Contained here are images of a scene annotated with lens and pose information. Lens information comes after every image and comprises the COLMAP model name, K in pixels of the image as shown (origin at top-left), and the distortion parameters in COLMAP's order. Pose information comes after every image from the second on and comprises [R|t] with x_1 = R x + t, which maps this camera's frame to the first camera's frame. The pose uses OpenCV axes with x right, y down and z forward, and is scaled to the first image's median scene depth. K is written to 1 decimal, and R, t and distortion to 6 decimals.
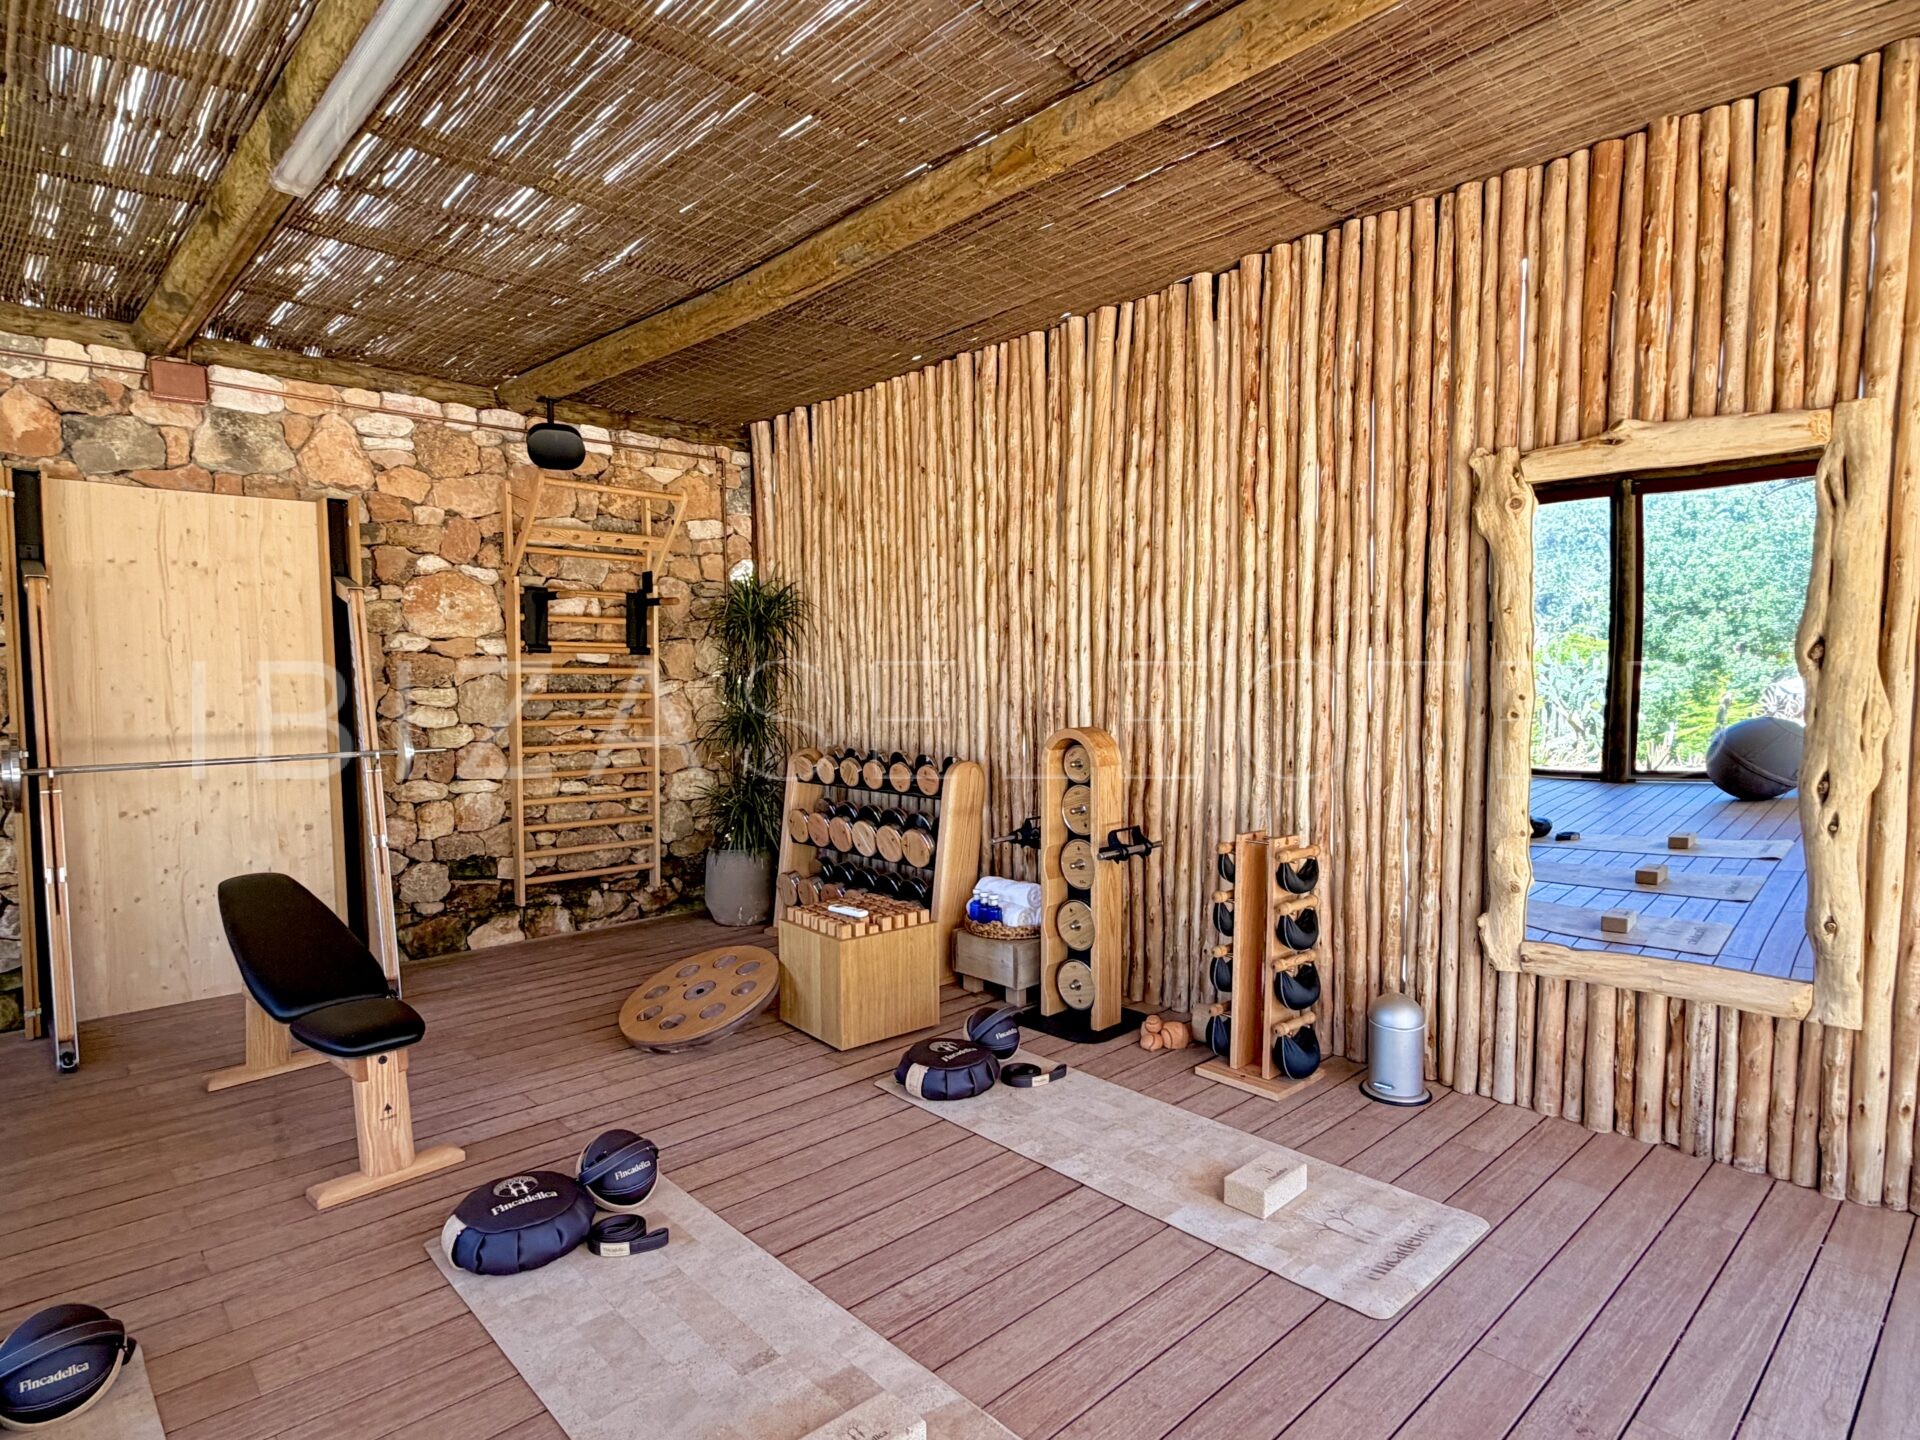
lens RADIAL K [[1045.8, 0, 962.5], [0, 1045.8, 720.8], [0, 0, 1]] dist [0.001077, 0.002033]
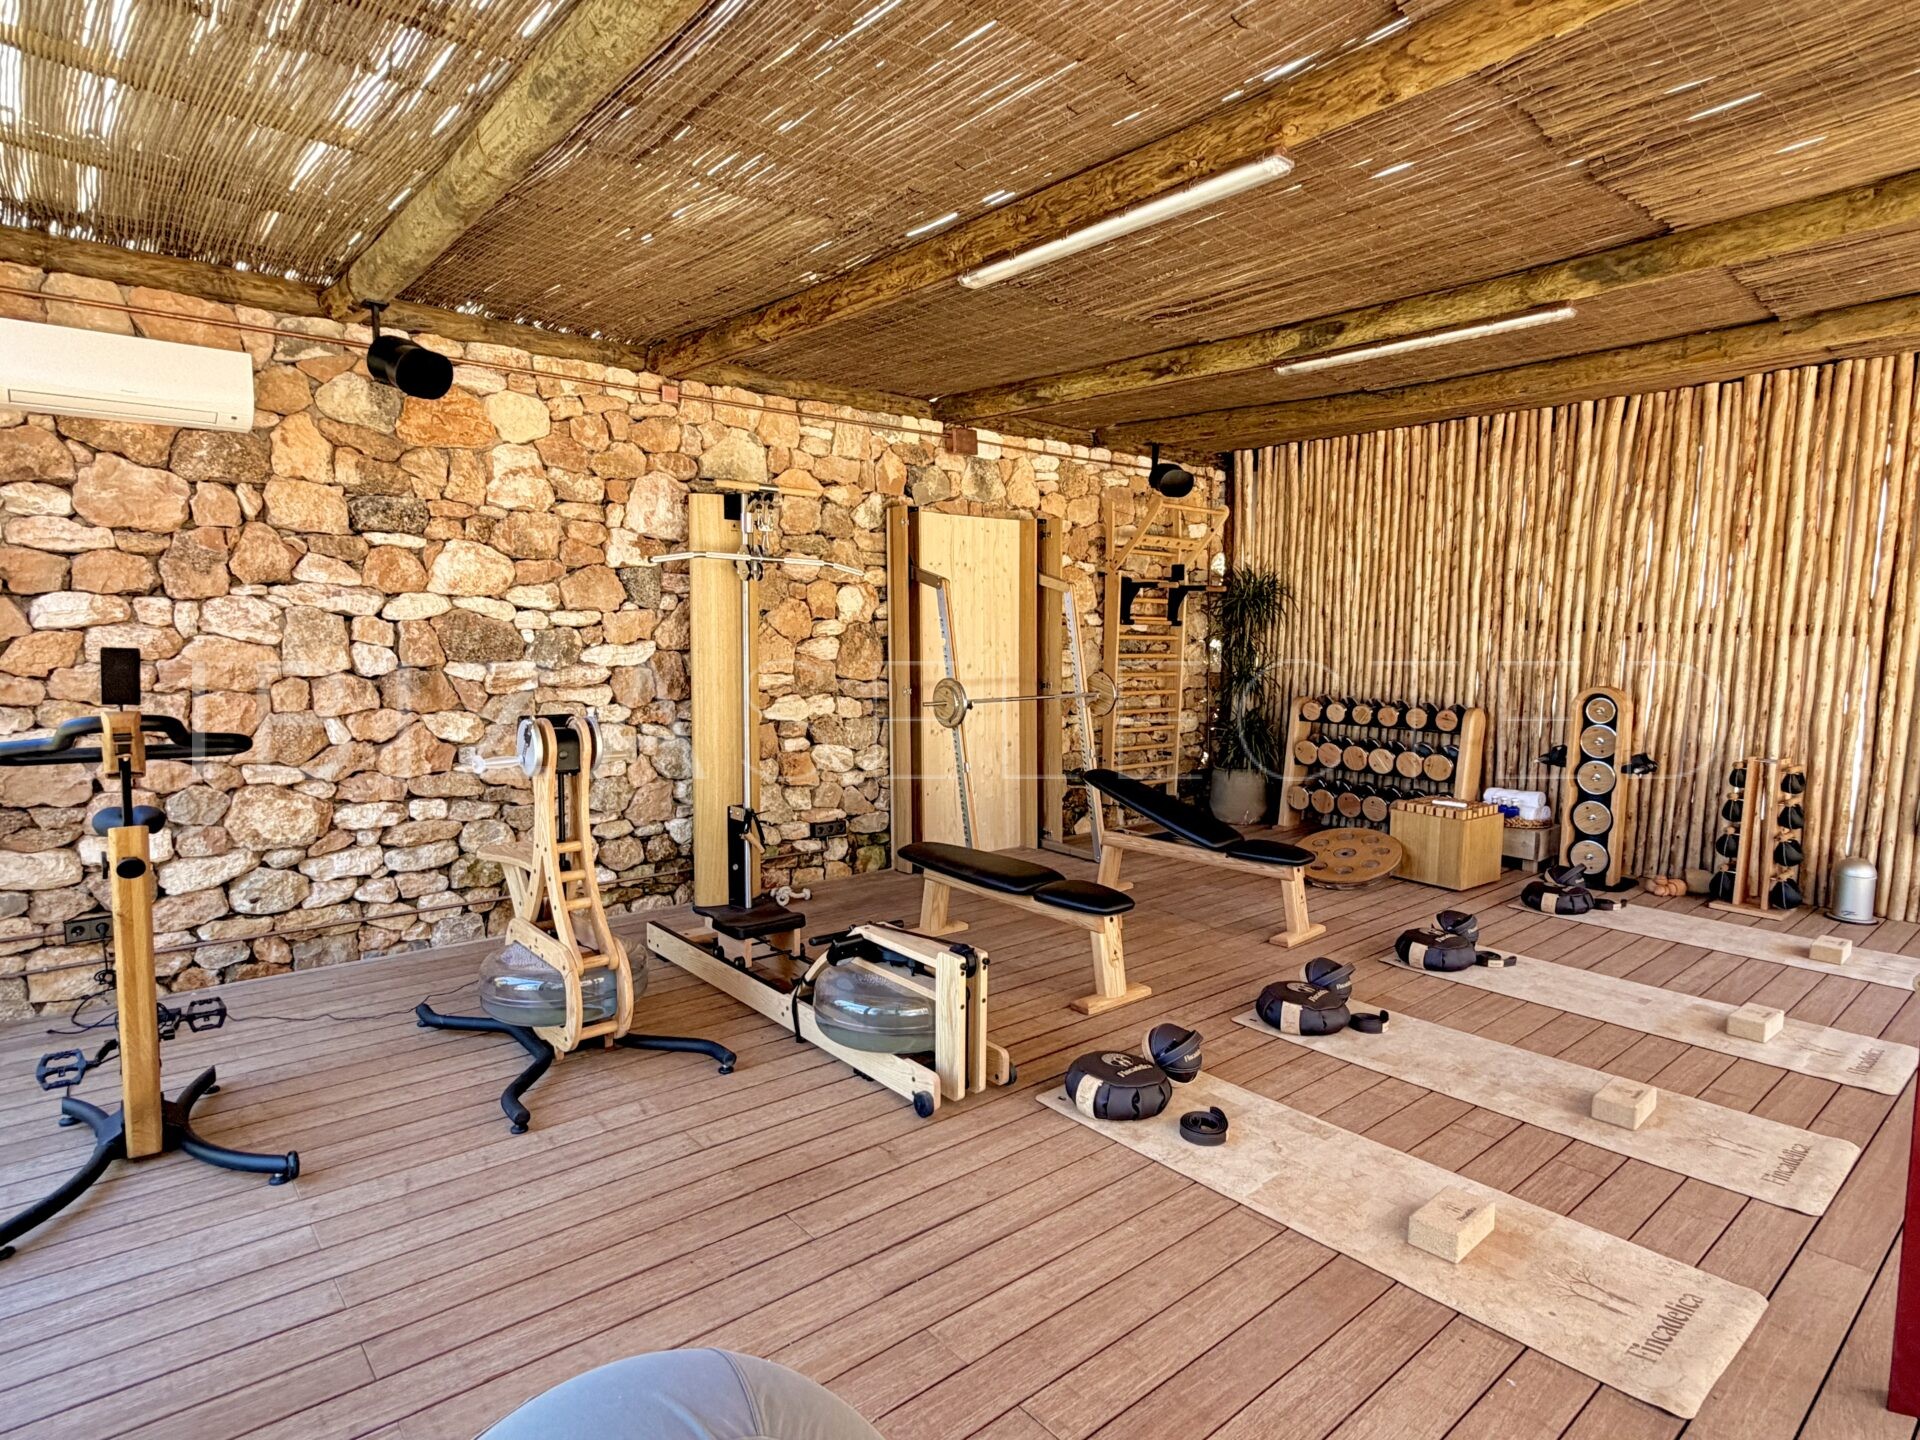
lens RADIAL K [[1045.8, 0, 962.5], [0, 1045.8, 720.8], [0, 0, 1]] dist [0.001077, 0.002033]
pose [[0.998908, 0.020007, -0.042211, -0.606246], [-0.017989, 0.998702, 0.047659, 0.000542], [0.043110, -0.046848, 0.997971, -0.441820]]
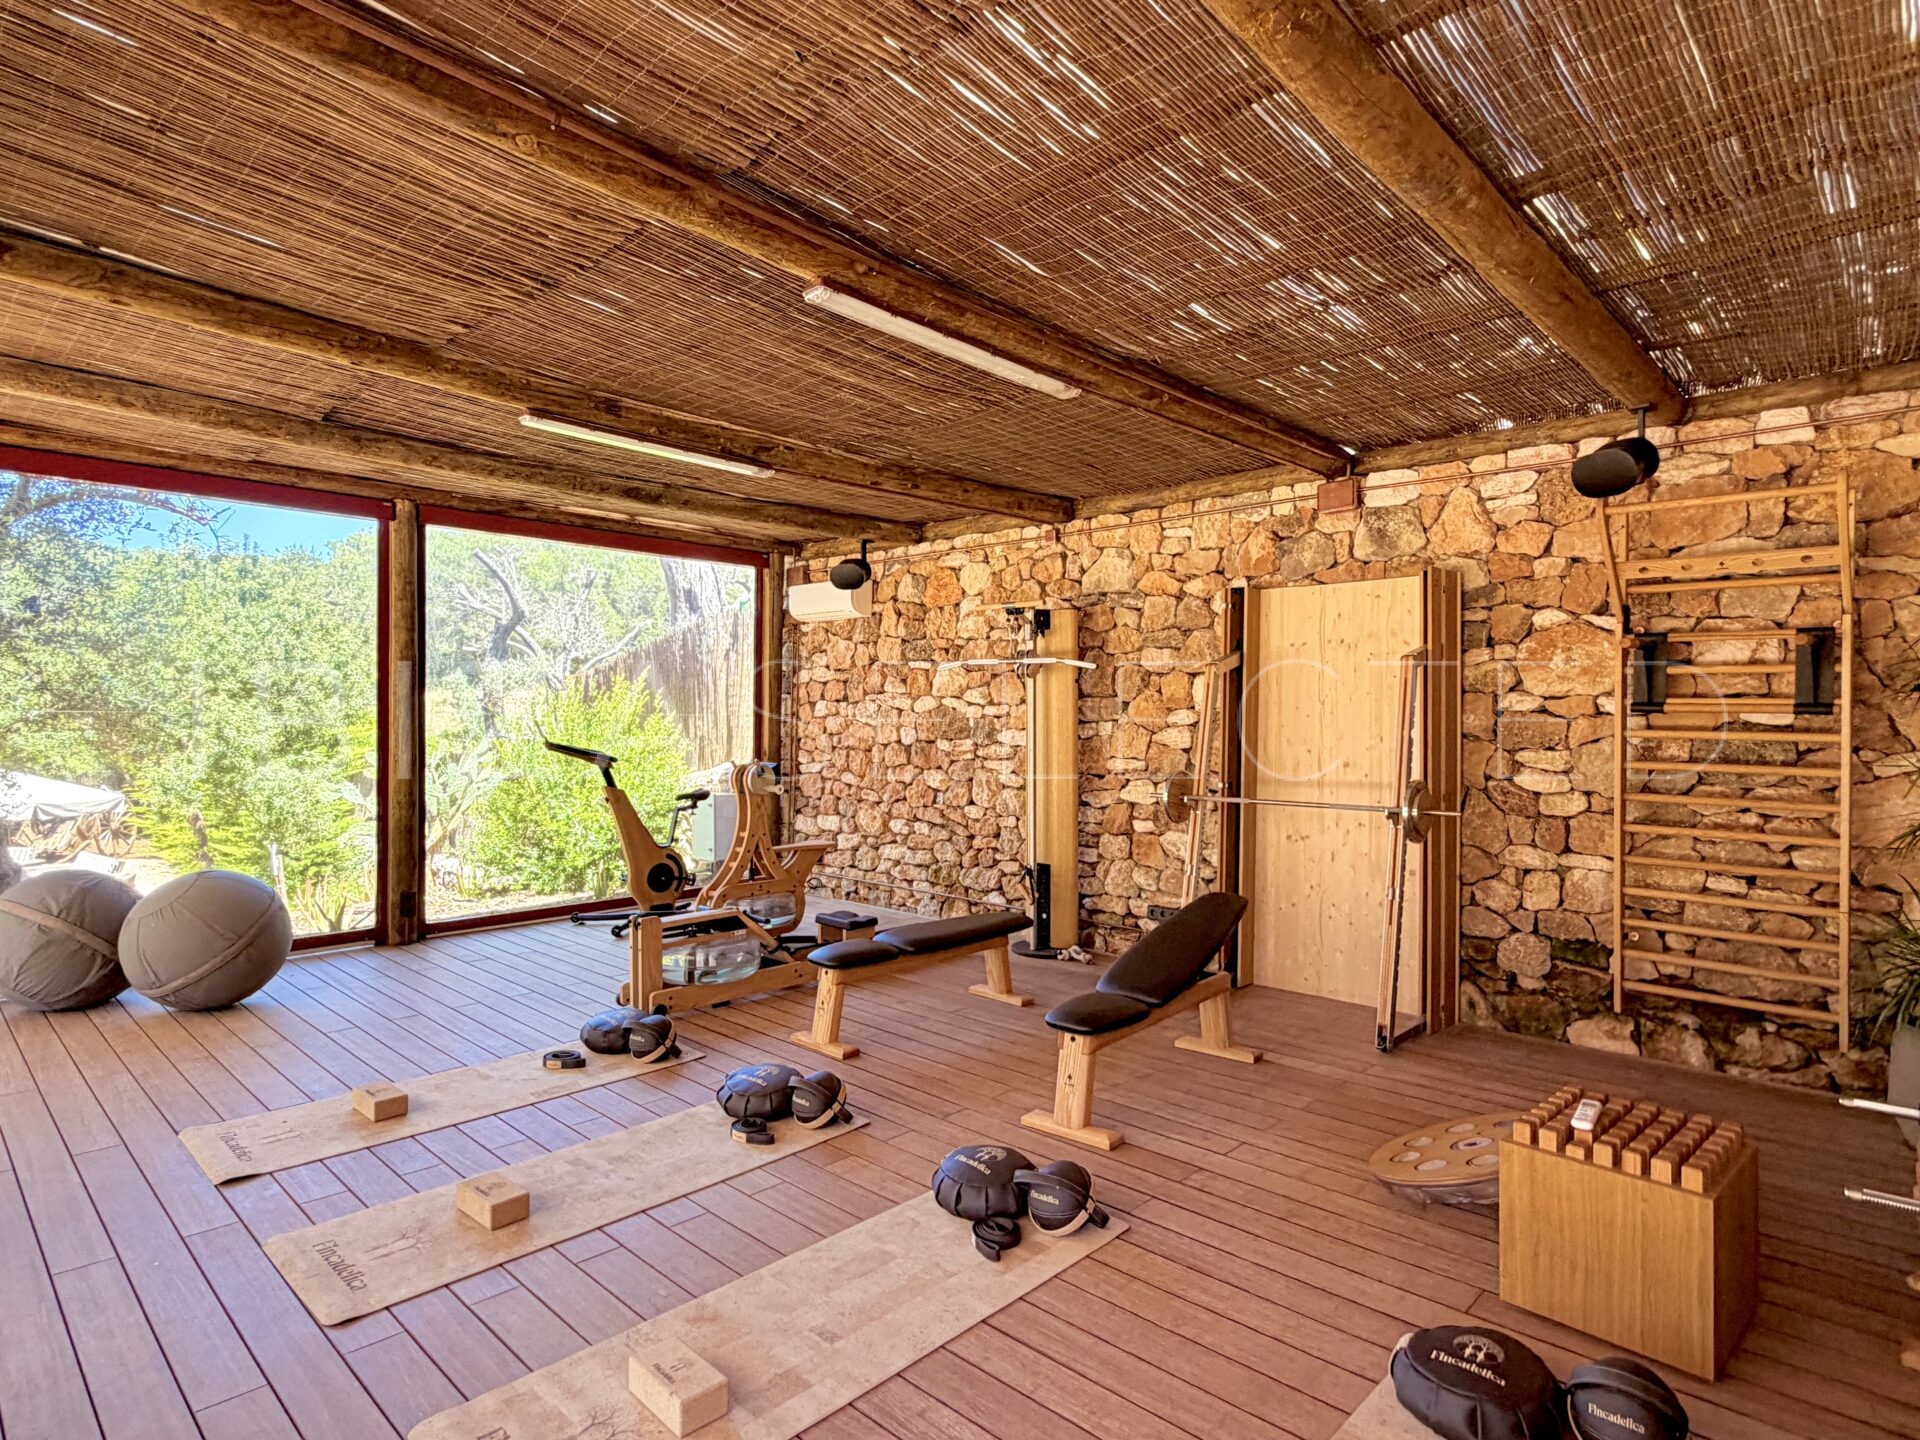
lens RADIAL K [[1045.8, 0, 962.5], [0, 1045.8, 720.8], [0, 0, 1]] dist [0.001077, 0.002033]
pose [[0.064072, 0.014667, -0.997837, 0.415231], [-0.049580, 0.998704, 0.011496, -0.044404], [0.996713, 0.048737, 0.064717, 0.436785]]
